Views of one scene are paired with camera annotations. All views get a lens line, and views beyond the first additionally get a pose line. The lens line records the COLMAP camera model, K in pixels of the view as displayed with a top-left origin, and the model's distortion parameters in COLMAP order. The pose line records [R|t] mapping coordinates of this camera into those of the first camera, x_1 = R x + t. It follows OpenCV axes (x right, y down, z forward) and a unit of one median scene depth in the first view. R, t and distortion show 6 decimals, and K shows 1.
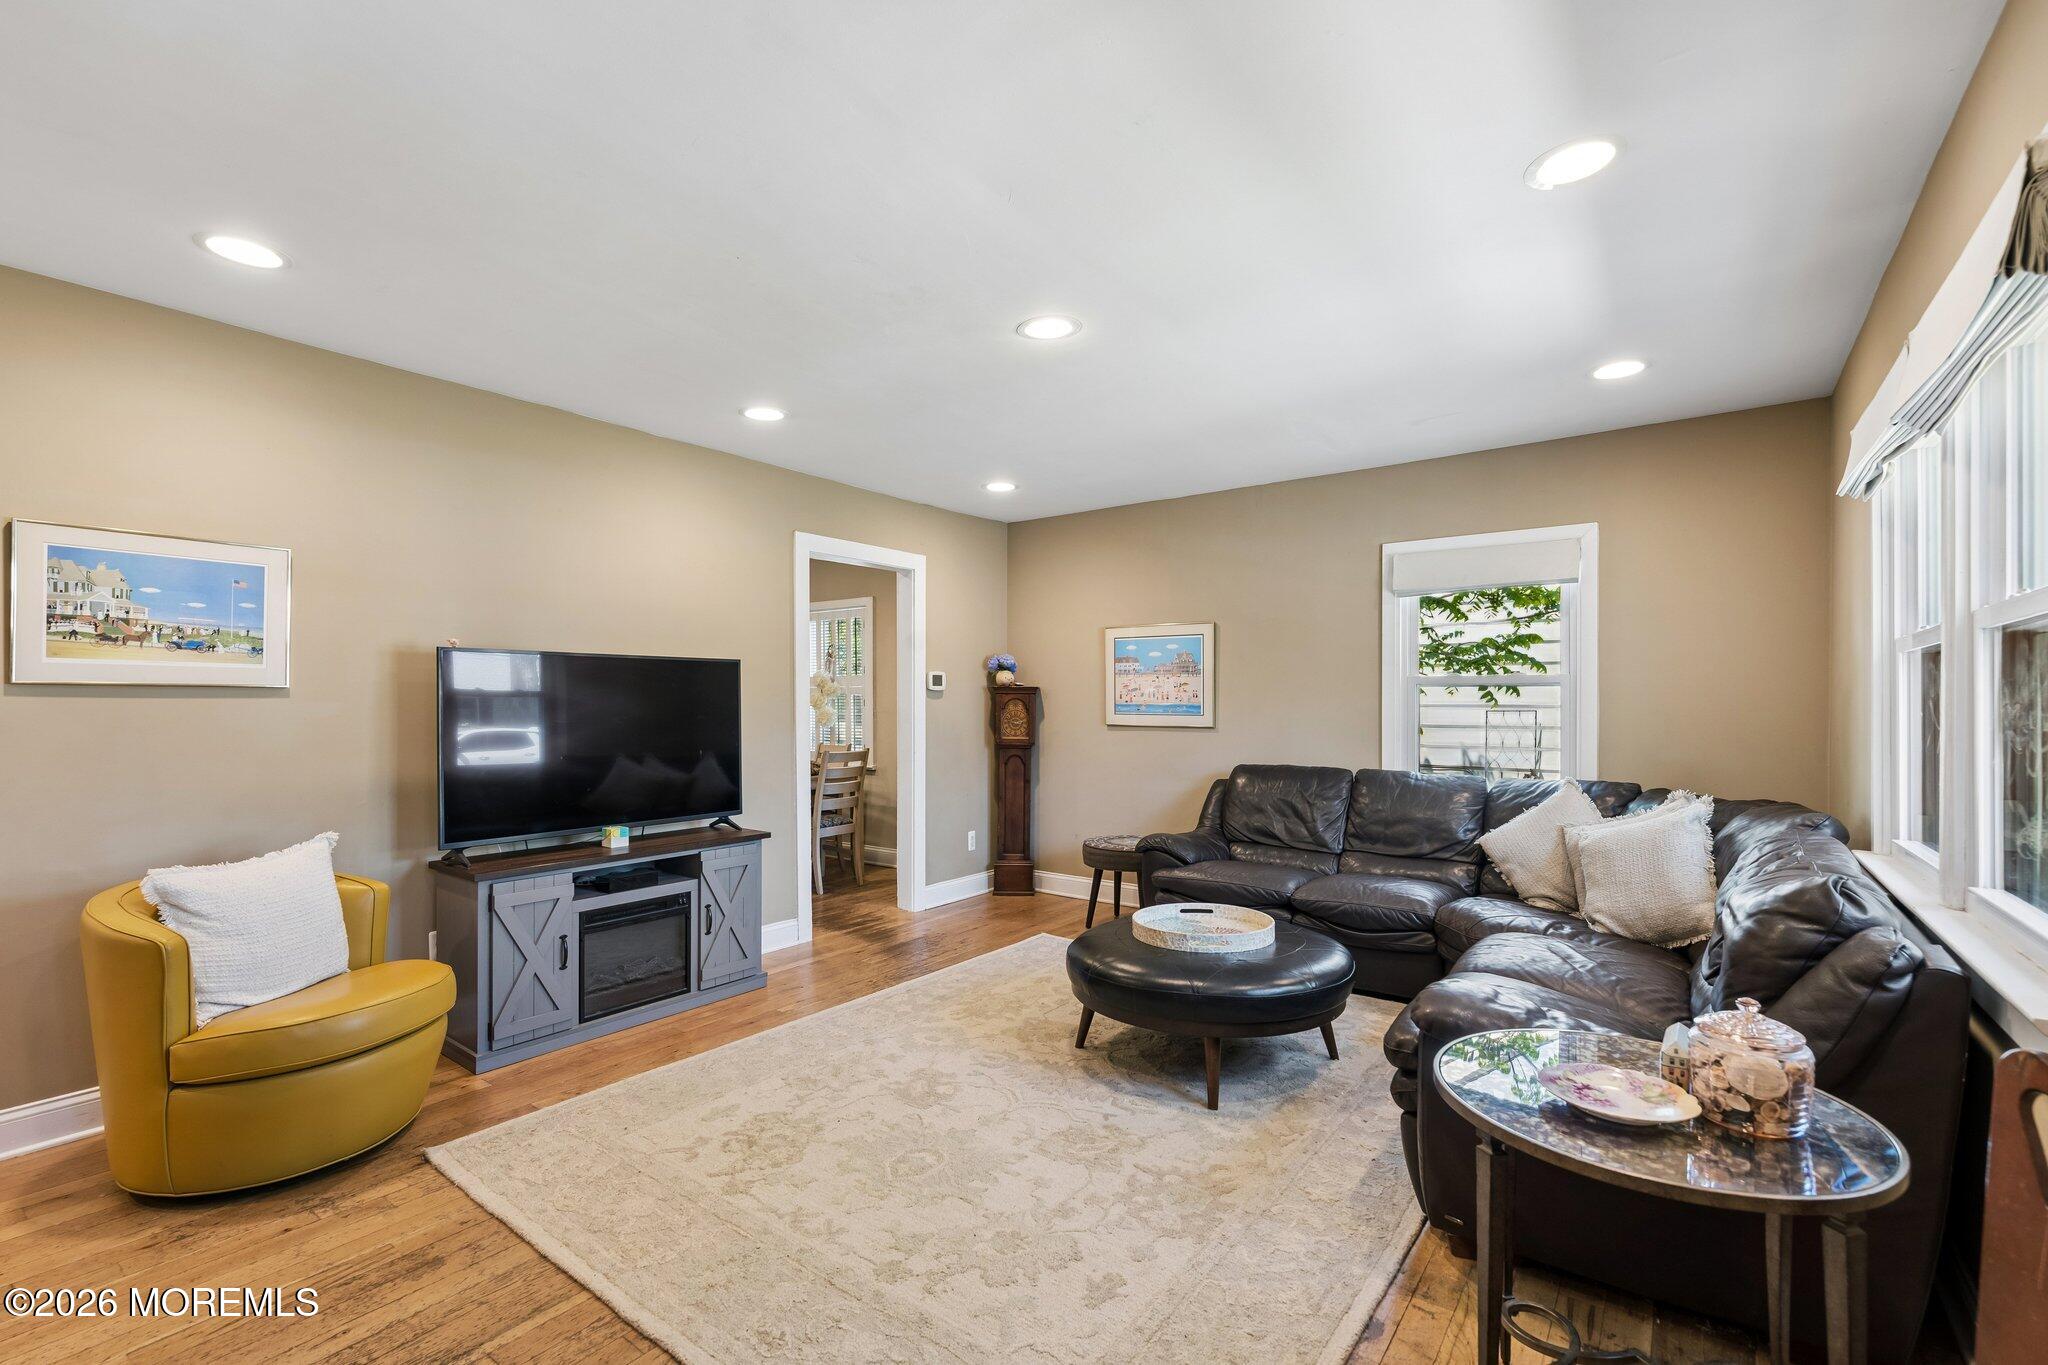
lens RADIAL K [[888.9, 0, 1031.4], [0, 888.9, 681.8], [0, 0, 1]] dist [0.004161, -0.000135]
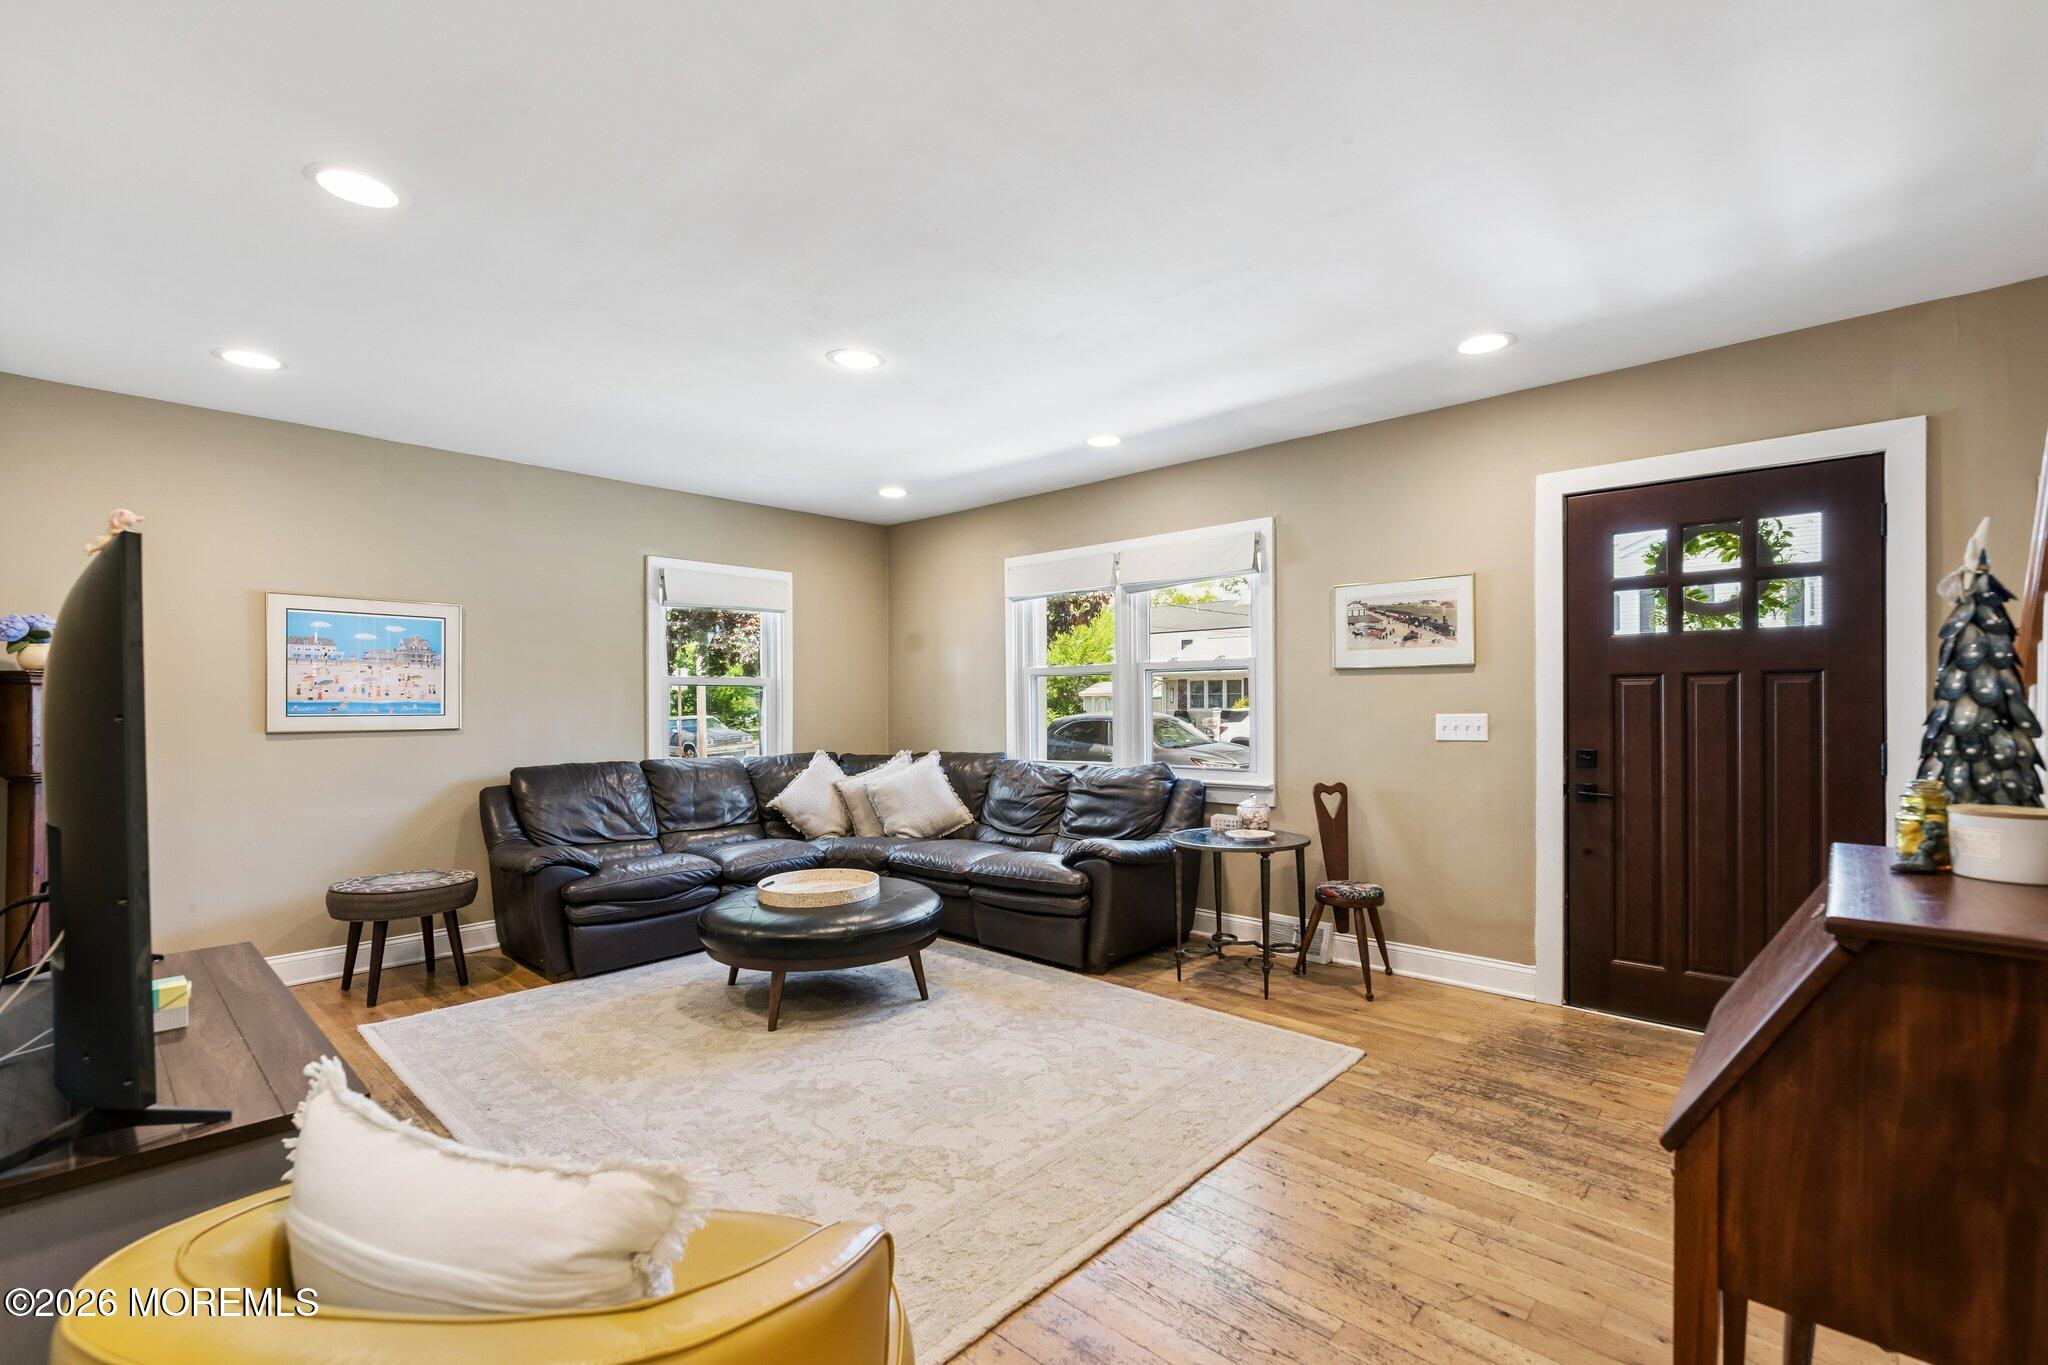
lens RADIAL K [[888.9, 0, 1031.4], [0, 888.9, 681.8], [0, 0, 1]] dist [0.004161, -0.000135]
pose [[0.110183, 0.021574, 0.993677, -0.859702], [-0.015980, 0.999674, -0.019933, 0.021465], [-0.993783, -0.013683, 0.110492, 0.540901]]
